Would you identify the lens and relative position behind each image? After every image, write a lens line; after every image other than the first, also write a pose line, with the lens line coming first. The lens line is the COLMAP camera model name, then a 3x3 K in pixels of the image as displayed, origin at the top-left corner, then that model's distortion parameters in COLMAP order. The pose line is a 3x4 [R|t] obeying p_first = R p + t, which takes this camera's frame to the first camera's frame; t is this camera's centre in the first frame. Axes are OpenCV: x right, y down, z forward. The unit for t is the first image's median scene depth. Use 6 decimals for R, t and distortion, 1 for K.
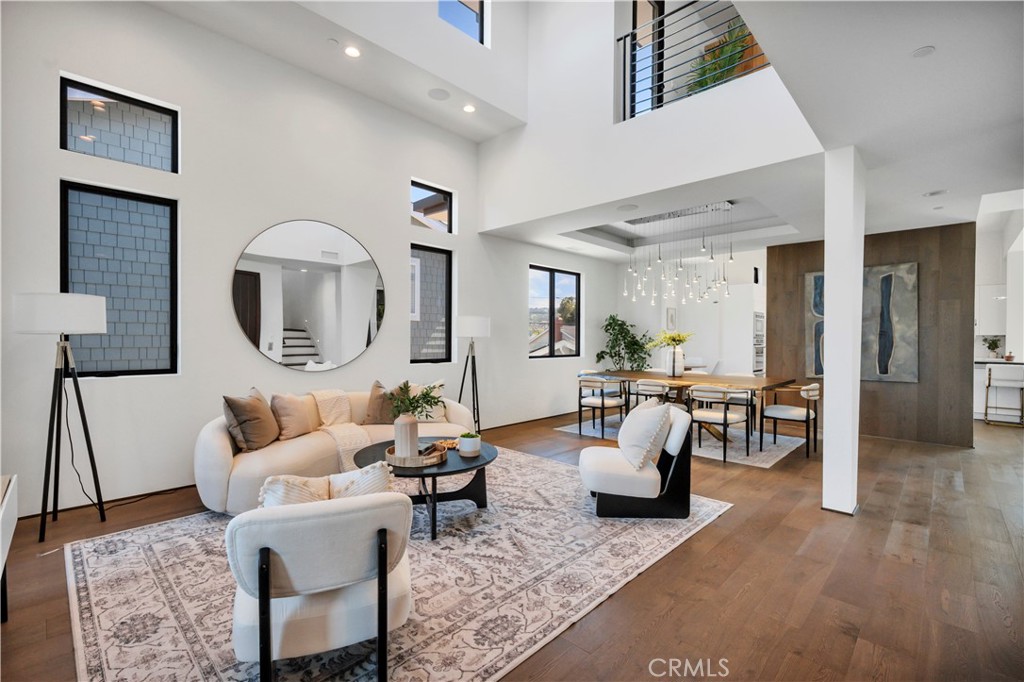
lens RADIAL K [[446.9, 0, 516.0], [0, 446.9, 342.5], [0, 0, 1]] dist [0.001940, -0.000251]
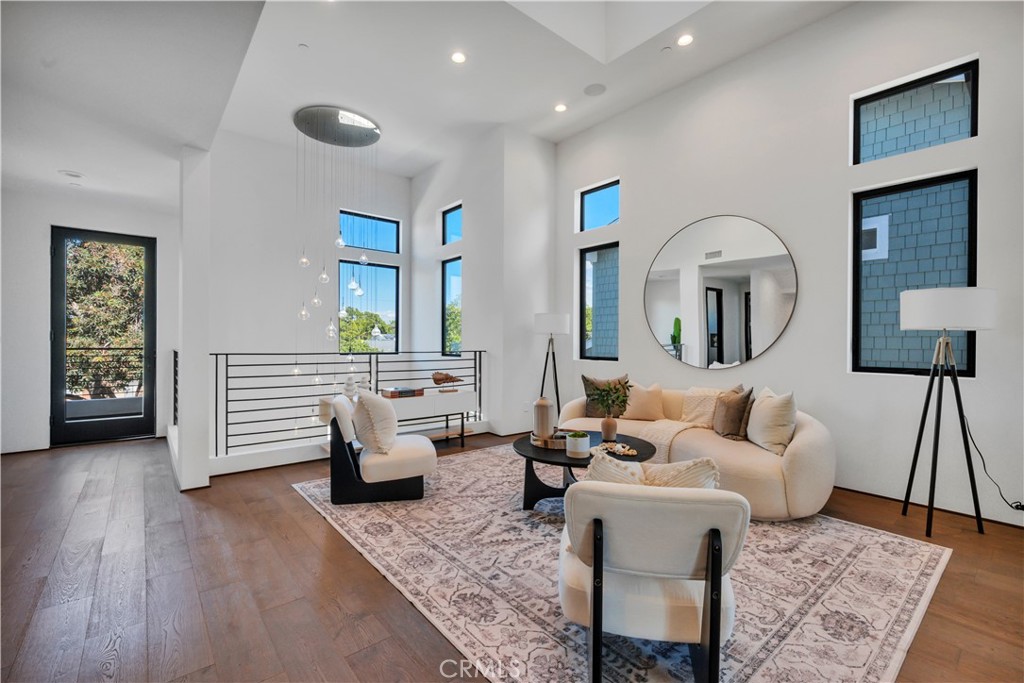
lens RADIAL K [[446.9, 0, 518.4], [0, 446.9, 341.8], [0, 0, 1]] dist [0.001940, -0.000251]
pose [[-0.101846, -0.003978, -0.994792, 0.535996], [-0.011200, 0.999933, -0.002852, 0.012017], [0.994737, 0.010851, -0.101884, 0.625484]]
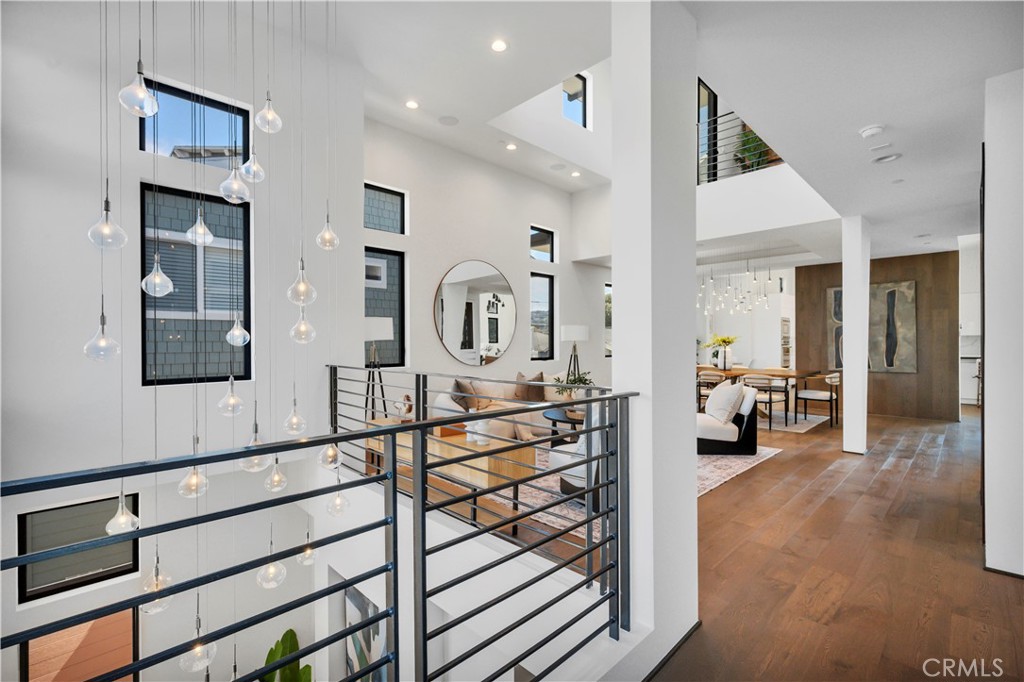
lens RADIAL K [[446.9, 0, 514.7], [0, 446.9, 341.8], [0, 0, 1]] dist [0.001940, -0.000251]
pose [[0.999518, -0.007924, -0.030018, -0.265020], [0.007698, 0.999941, -0.007647, -0.000136], [0.030077, 0.007412, 0.999520, -0.386686]]
